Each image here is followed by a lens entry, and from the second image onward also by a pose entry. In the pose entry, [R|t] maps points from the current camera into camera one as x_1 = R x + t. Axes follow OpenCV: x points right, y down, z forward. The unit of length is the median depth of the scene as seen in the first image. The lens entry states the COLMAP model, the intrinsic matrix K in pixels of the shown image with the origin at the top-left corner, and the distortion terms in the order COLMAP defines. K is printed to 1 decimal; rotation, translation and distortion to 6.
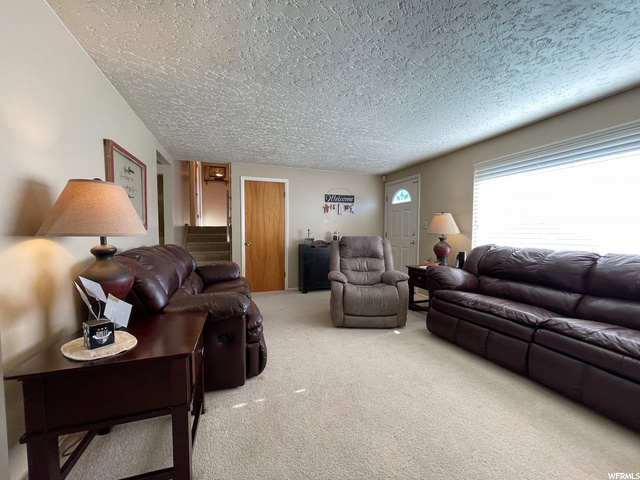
lens RADIAL K [[258.5, 0, 318.9], [0, 258.5, 241.7], [0, 0, 1]] dist [-0.000733, -0.000234]
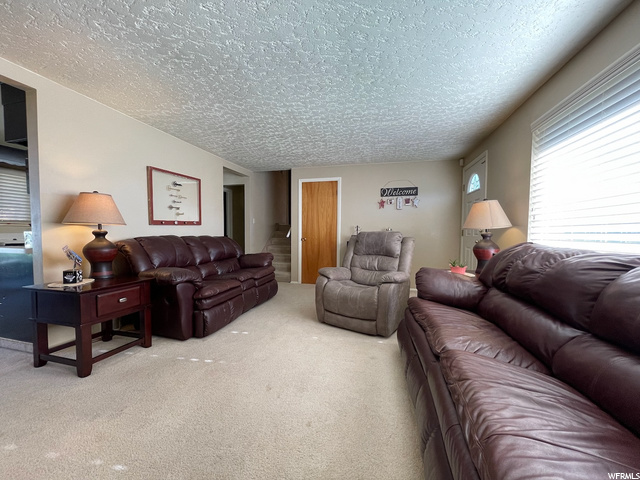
lens RADIAL K [[258.5, 0, 318.7], [0, 258.5, 241.7], [0, 0, 1]] dist [-0.000733, -0.000234]
pose [[0.833269, 0.024705, -0.552315, 0.500137], [-0.028554, 0.999591, 0.001633, 0.018571], [0.552130, 0.014410, 0.833634, 0.140881]]
